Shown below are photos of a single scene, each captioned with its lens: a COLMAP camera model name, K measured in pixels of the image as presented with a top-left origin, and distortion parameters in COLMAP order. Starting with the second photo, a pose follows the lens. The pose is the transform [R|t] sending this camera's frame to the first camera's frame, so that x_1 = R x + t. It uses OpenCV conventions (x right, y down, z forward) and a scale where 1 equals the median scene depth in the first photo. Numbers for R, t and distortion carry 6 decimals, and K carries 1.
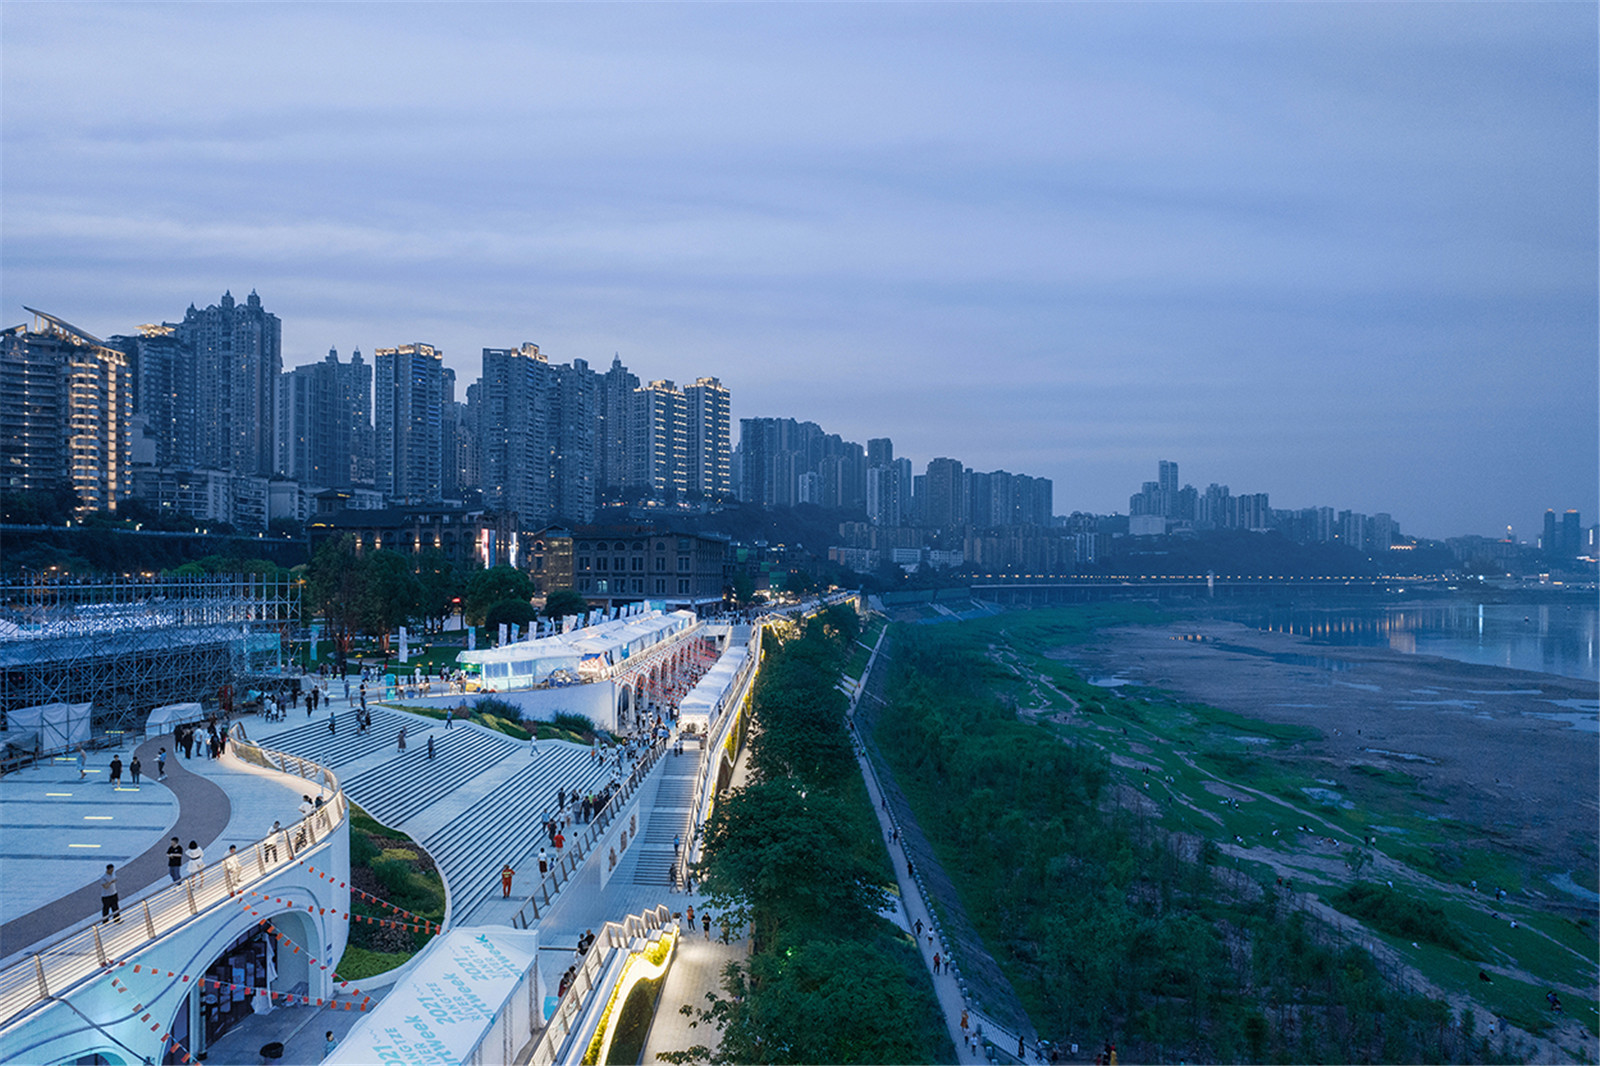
lens RADIAL K [[1071.7, 0, 800.0], [0, 1071.7, 533.0], [0, 0, 1]] dist [-0.121220, 0.096840]
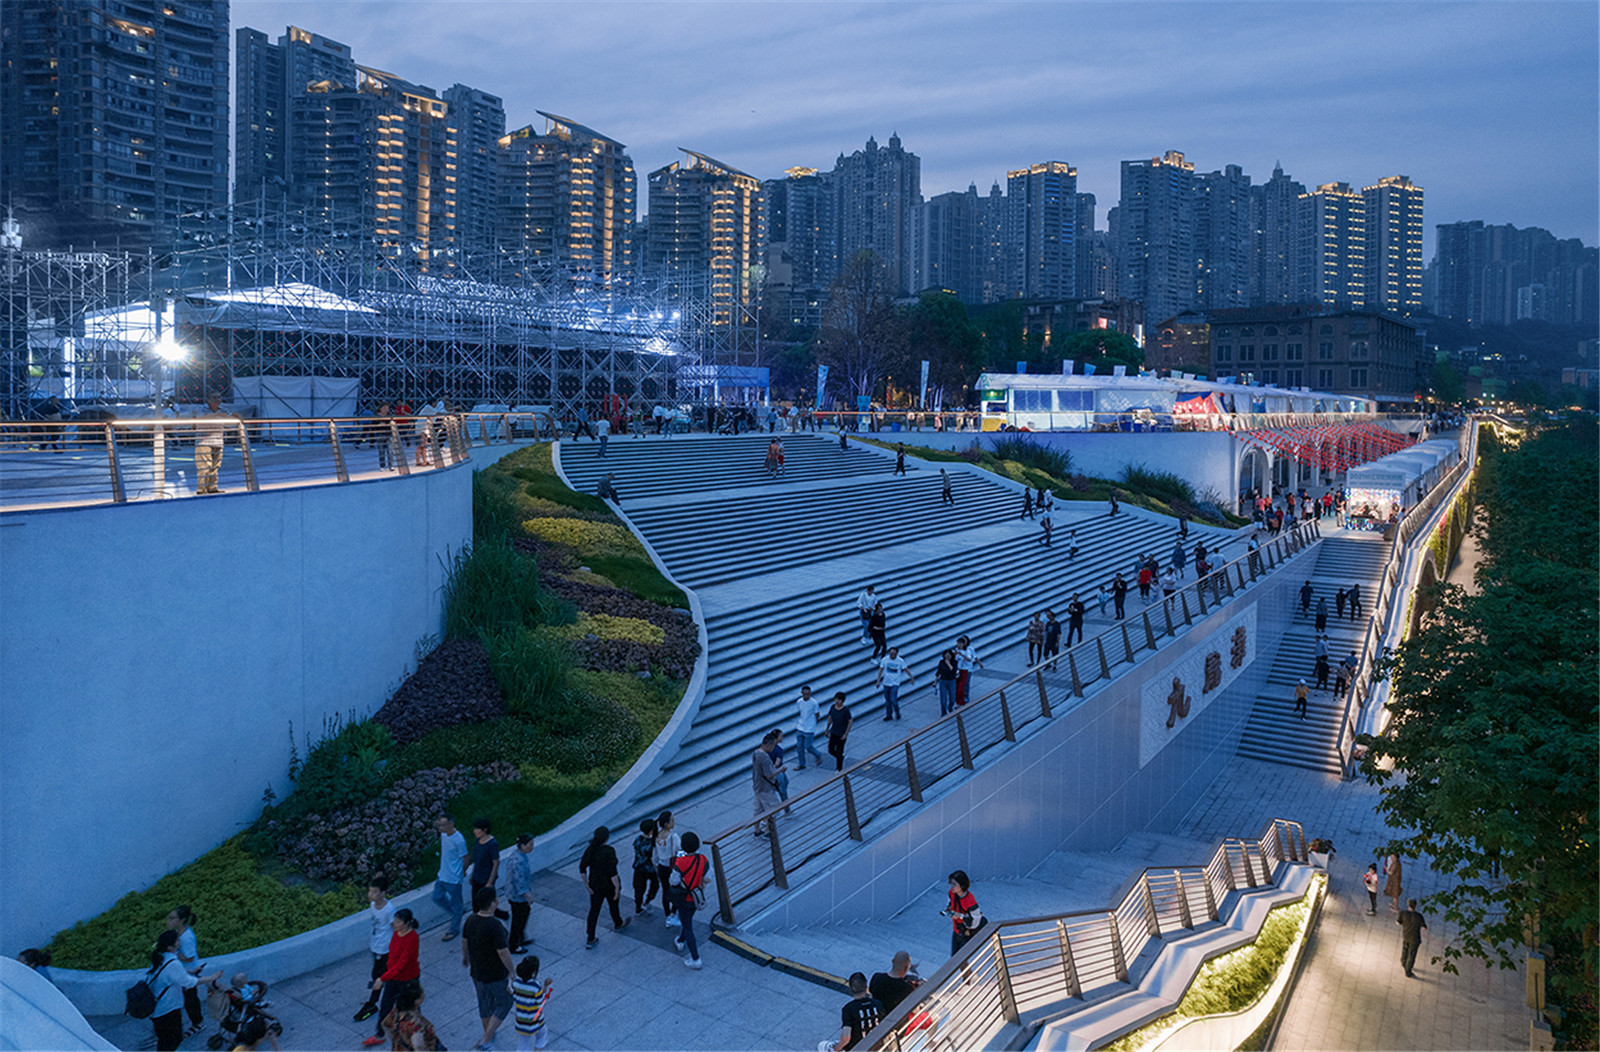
lens RADIAL K [[1036.0, 0, 795.5], [0, 1036.0, 493.3], [0, 0, 1]] dist [-0.059176, 0.064213]
pose [[0.819124, 0.024777, -0.573081, -0.014541], [0.038725, 0.994399, 0.098343, 0.042859], [0.572308, -0.102748, 0.813577, 0.141598]]
